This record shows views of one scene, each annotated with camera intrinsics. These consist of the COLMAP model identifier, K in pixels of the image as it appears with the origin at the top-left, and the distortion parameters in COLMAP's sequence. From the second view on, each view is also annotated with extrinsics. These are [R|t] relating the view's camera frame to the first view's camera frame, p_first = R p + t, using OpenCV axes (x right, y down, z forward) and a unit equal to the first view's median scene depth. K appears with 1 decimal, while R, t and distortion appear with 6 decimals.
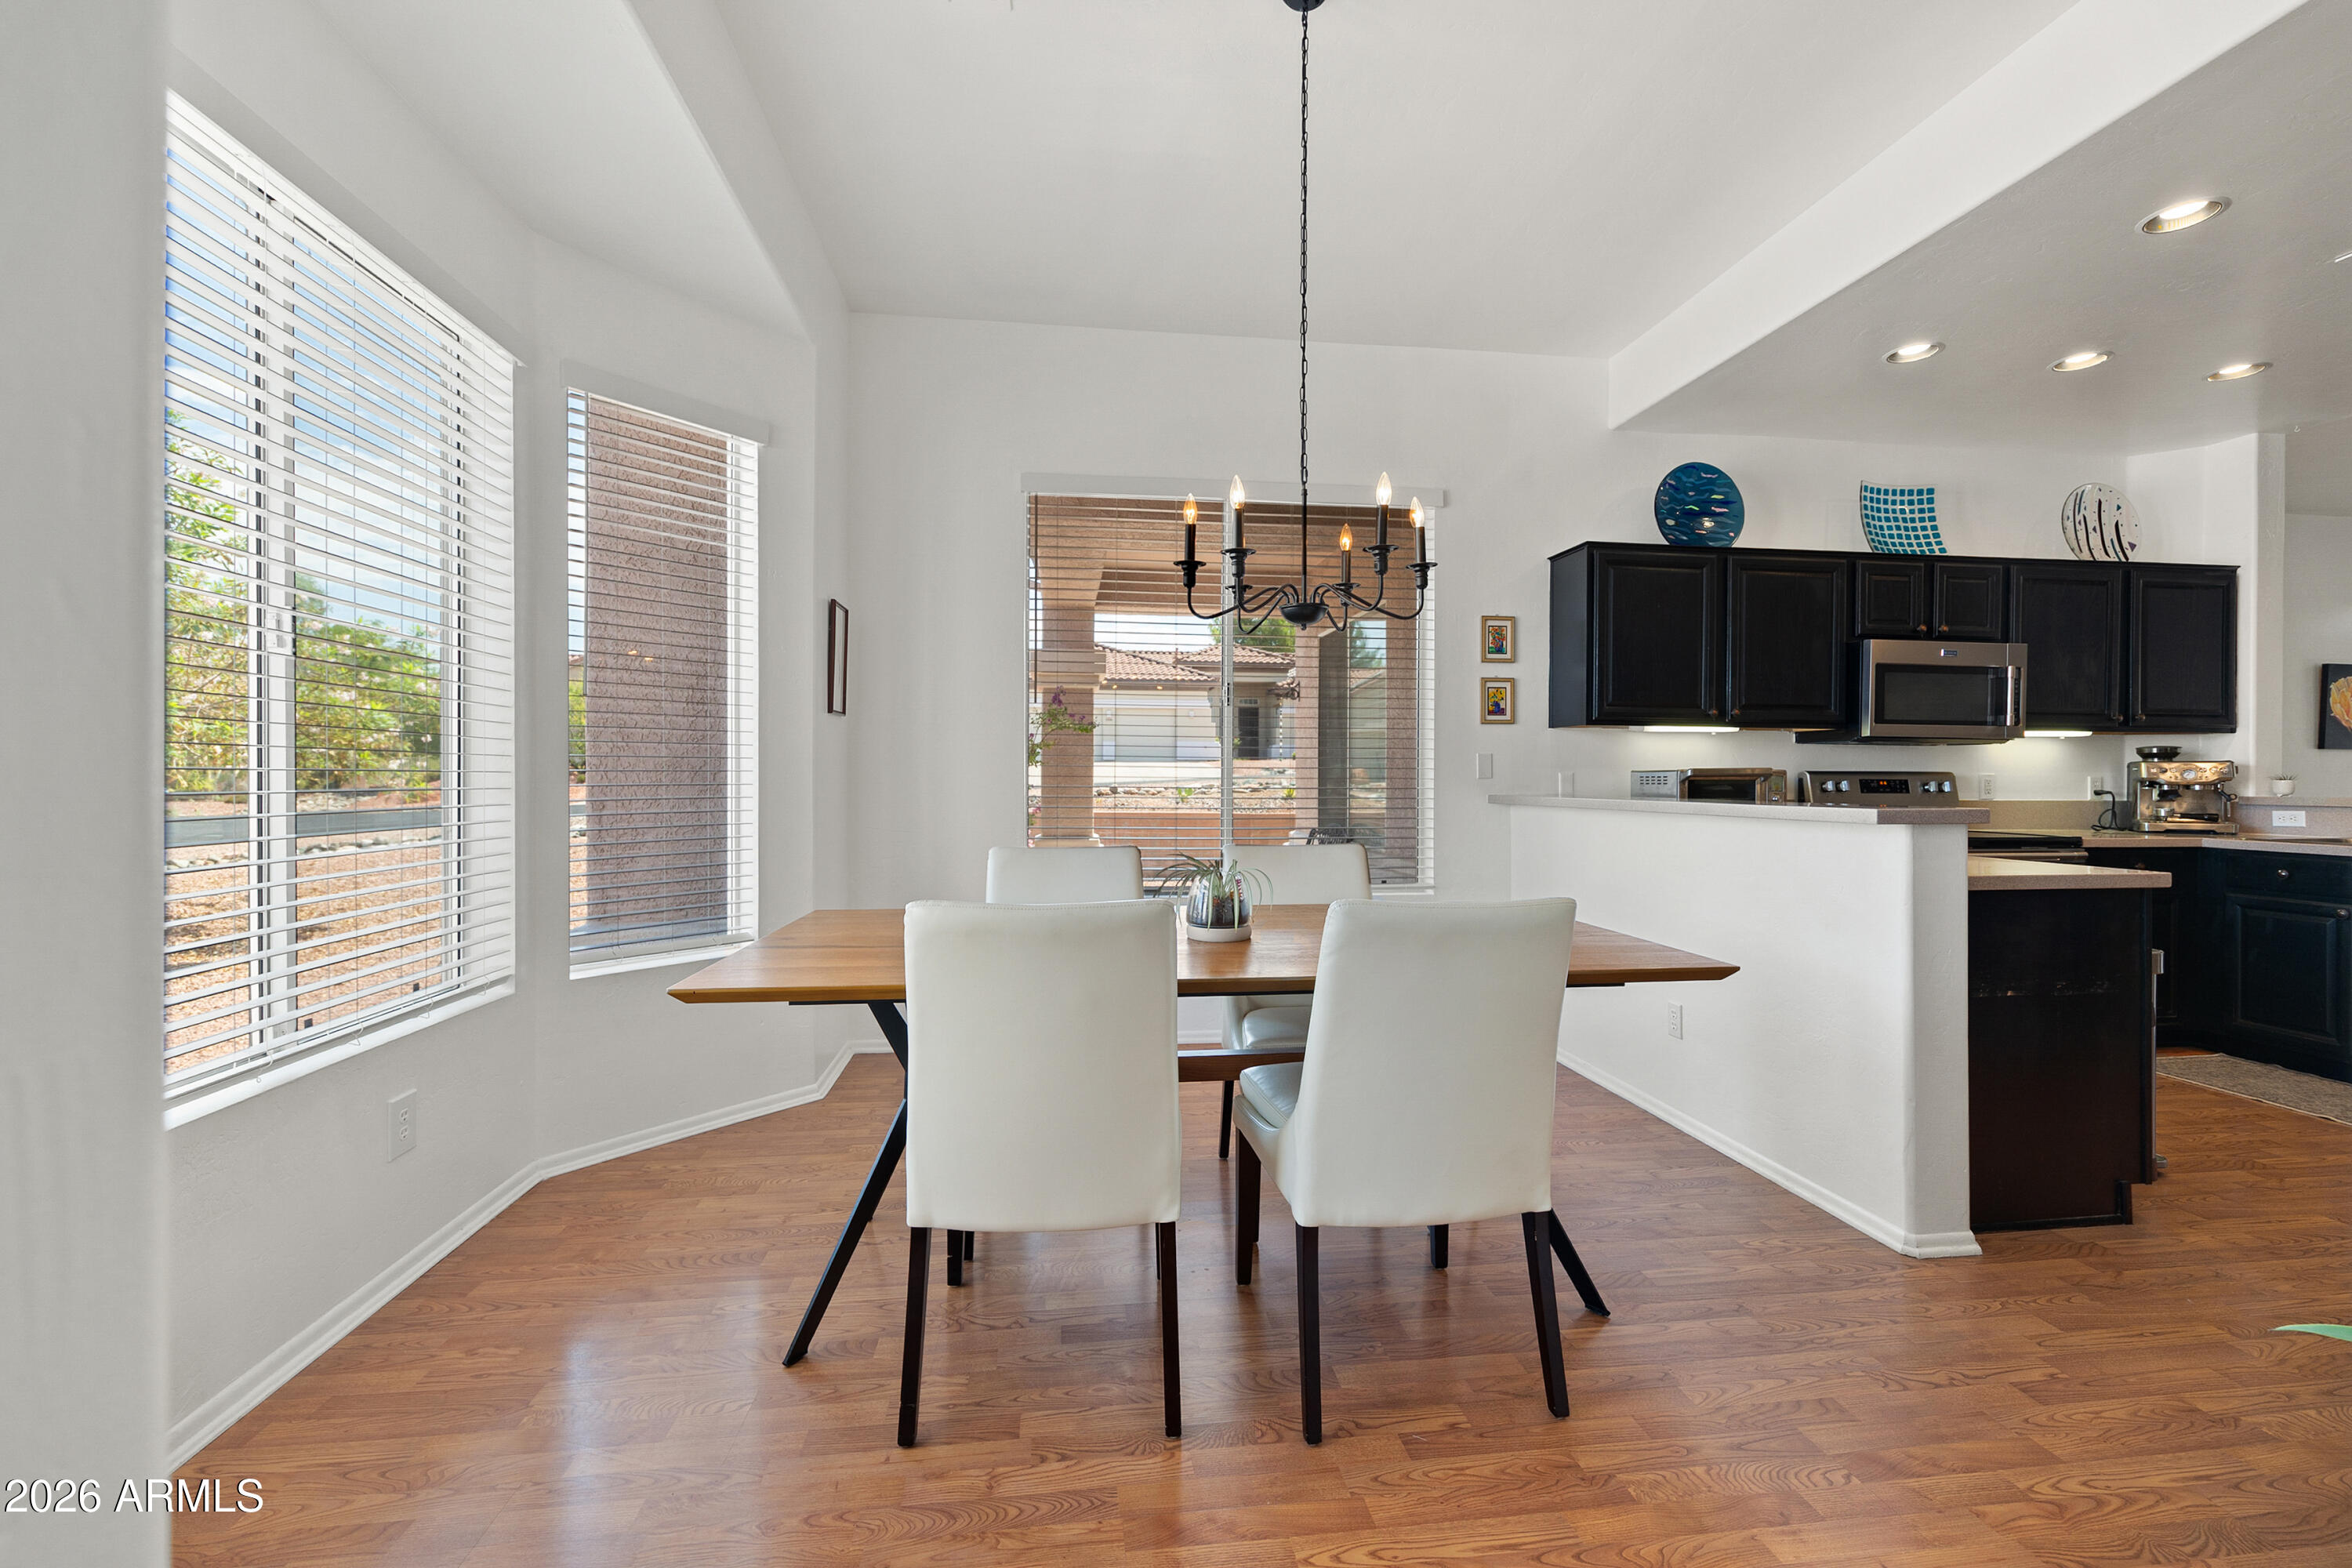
lens RADIAL K [[964.5, 0, 1151.8], [0, 964.5, 781.5], [0, 0, 1]] dist [-0.003873, 0.001360]
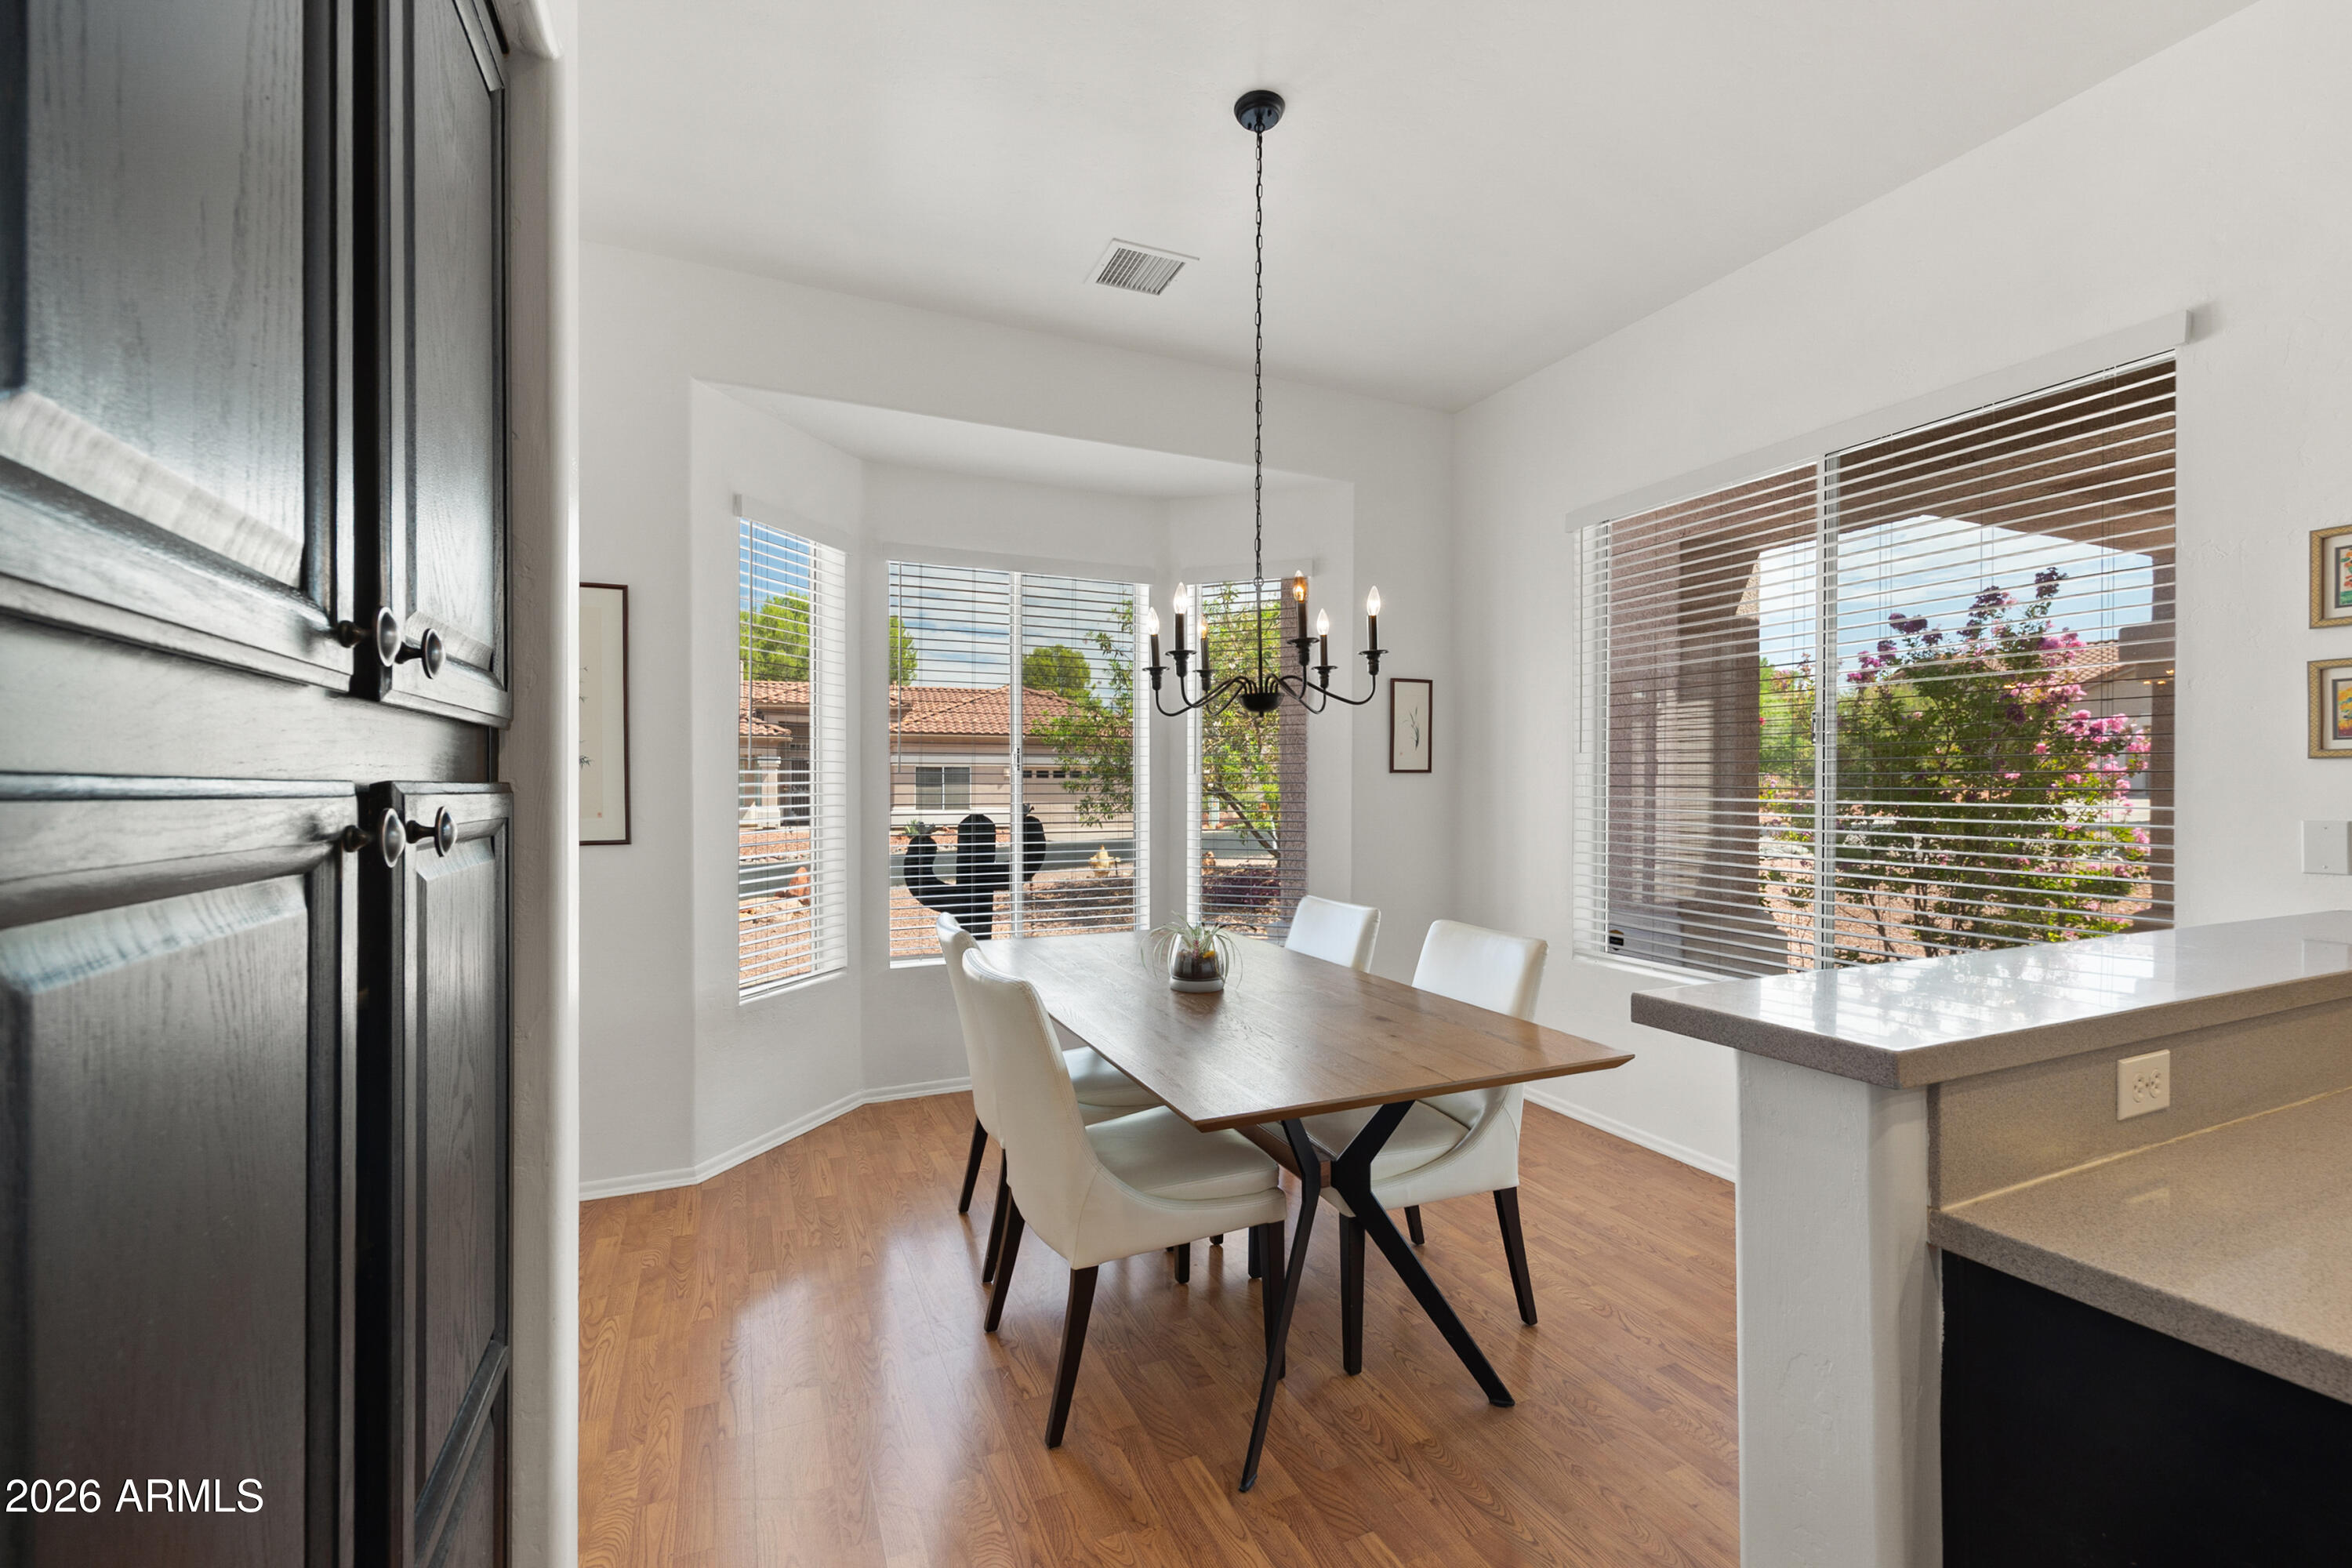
lens RADIAL K [[964.5, 0, 1180.0], [0, 964.5, 793.3], [0, 0, 1]] dist [-0.003873, 0.001360]
pose [[0.304325, 0.003178, -0.952563, 0.609103], [-0.004700, 0.999987, 0.001834, -0.039762], [0.952557, 0.003919, 0.304336, 0.317071]]
